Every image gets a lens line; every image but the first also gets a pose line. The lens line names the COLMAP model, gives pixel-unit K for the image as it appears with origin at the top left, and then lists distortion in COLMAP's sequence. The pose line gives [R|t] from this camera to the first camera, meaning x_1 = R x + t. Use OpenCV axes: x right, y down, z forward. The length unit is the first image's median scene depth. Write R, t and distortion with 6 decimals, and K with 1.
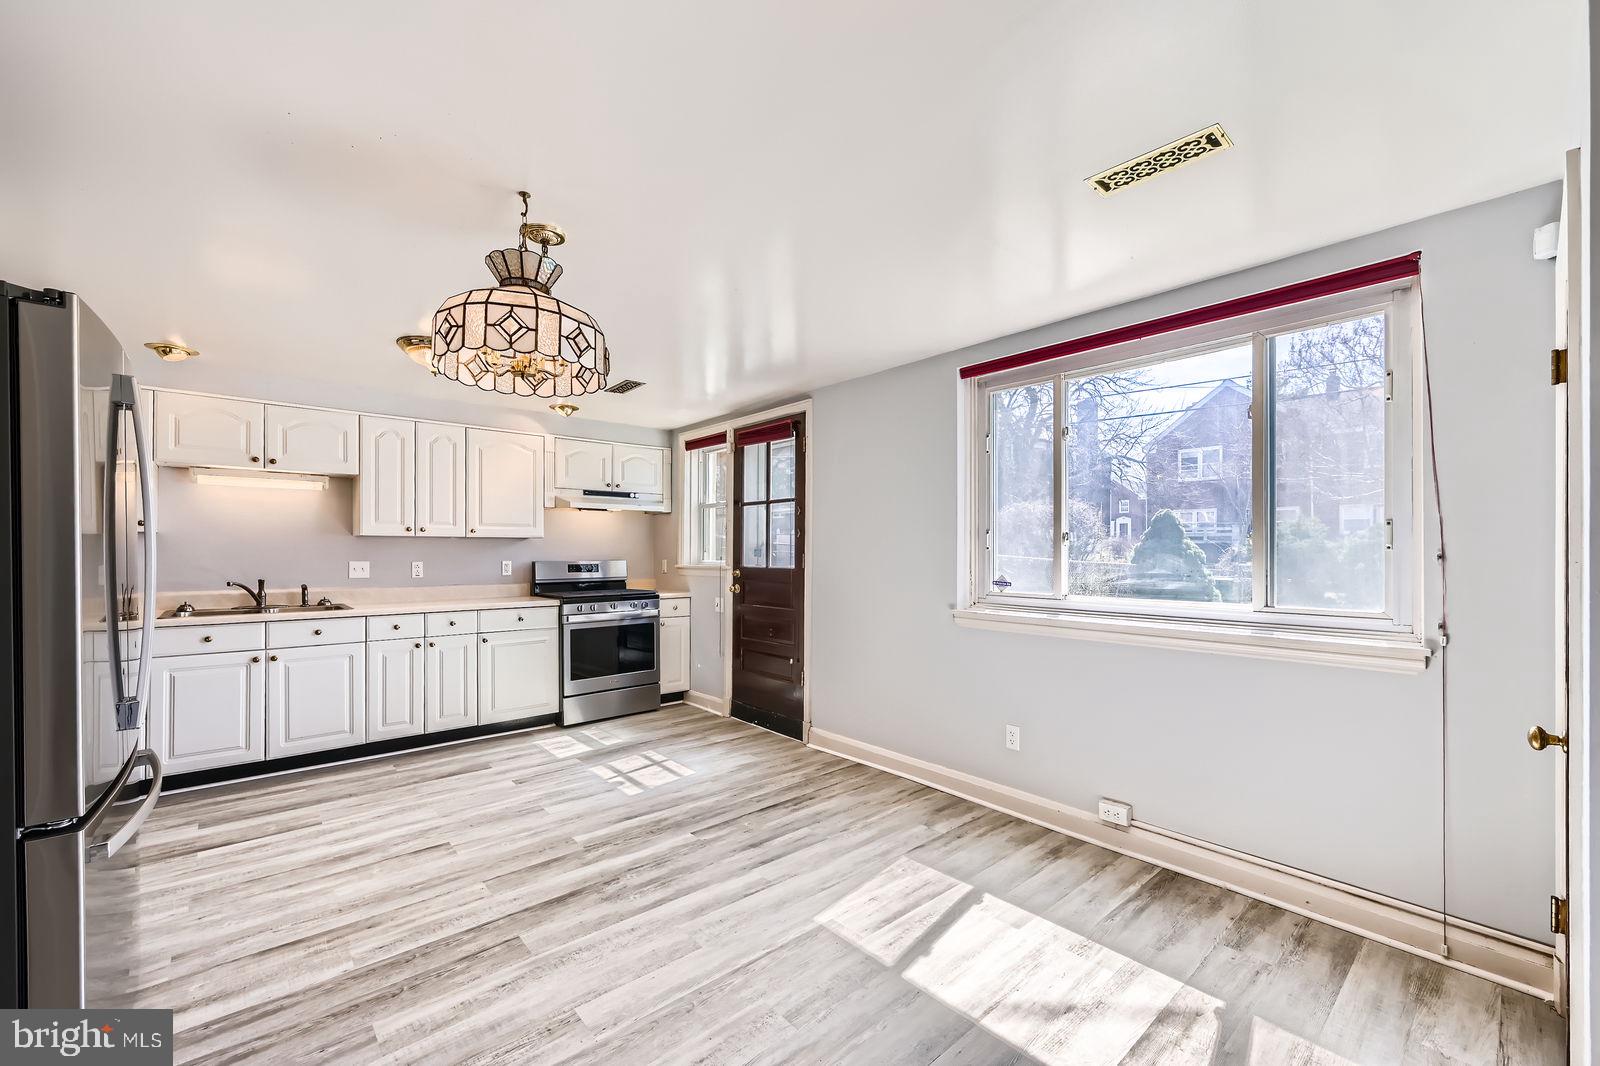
lens RADIAL K [[638.8, 0, 794.8], [0, 638.8, 554.3], [0, 0, 1]] dist [0.000396, 0.000074]
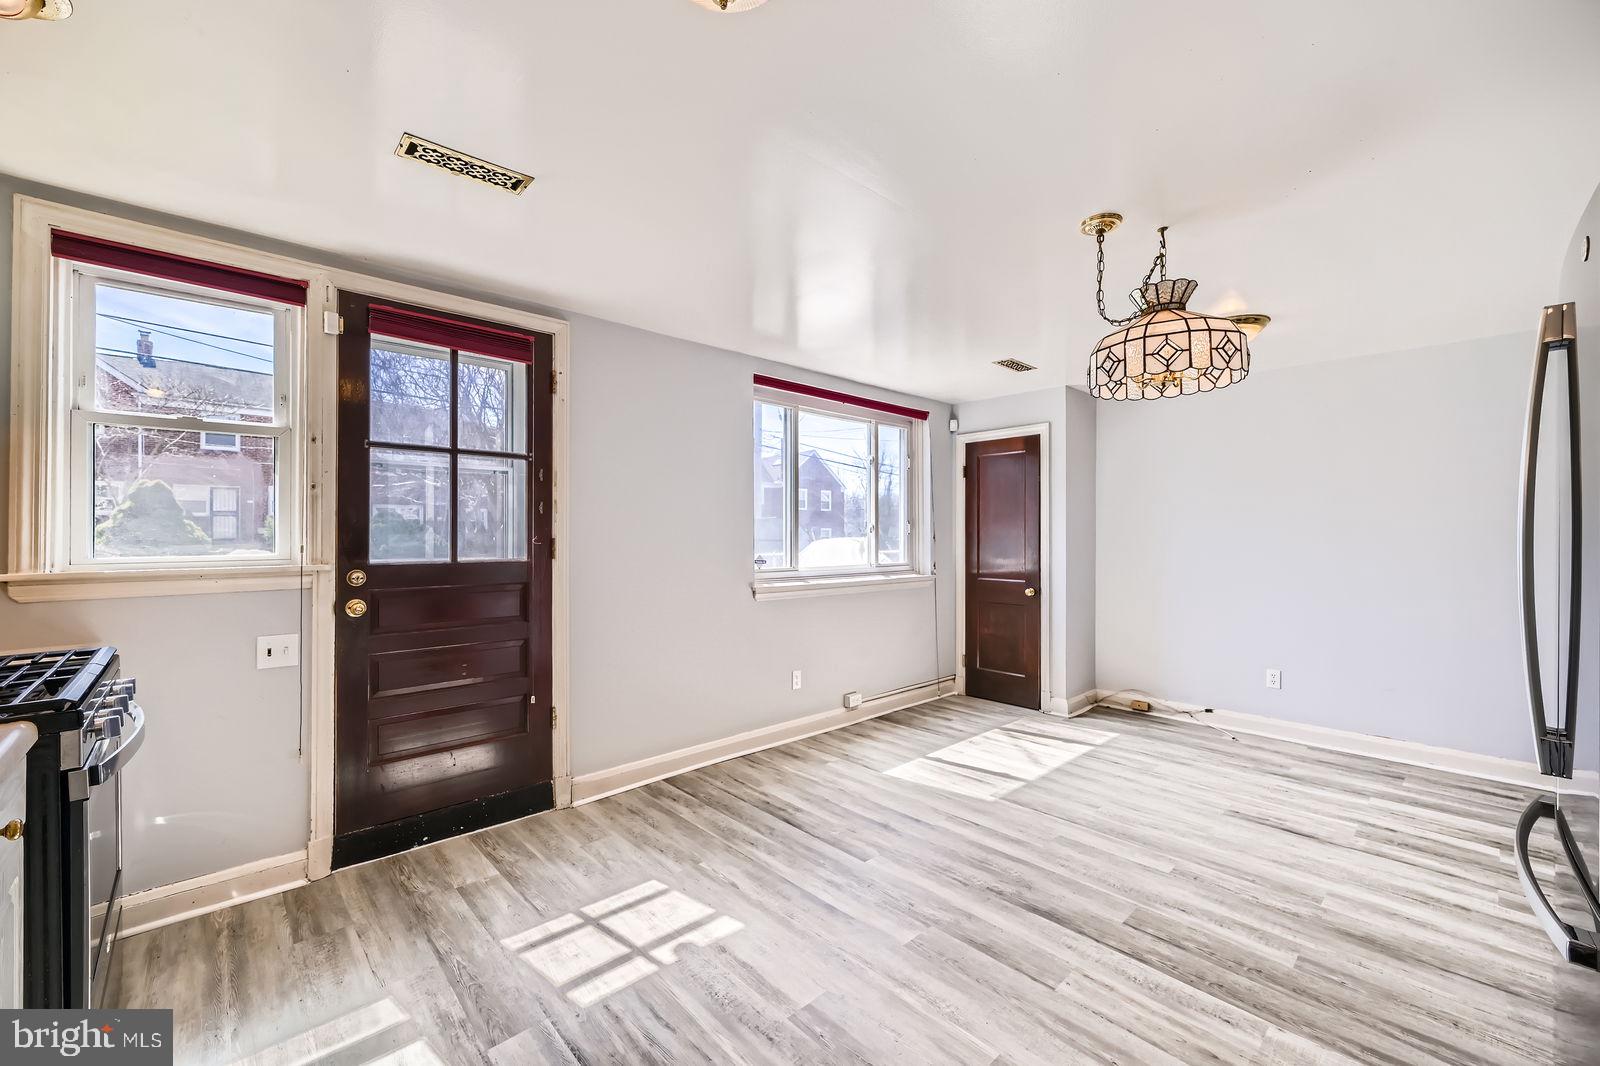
lens RADIAL K [[645.6, 0, 800.0], [0, 645.6, 533.0], [0, 0, 1]] dist [-0.000586, 0.000066]
pose [[-0.035135, 0.002861, 0.999378, -0.990293], [0.003592, 0.999990, -0.002736, -0.005178], [-0.999376, 0.003493, -0.035145, 1.071344]]
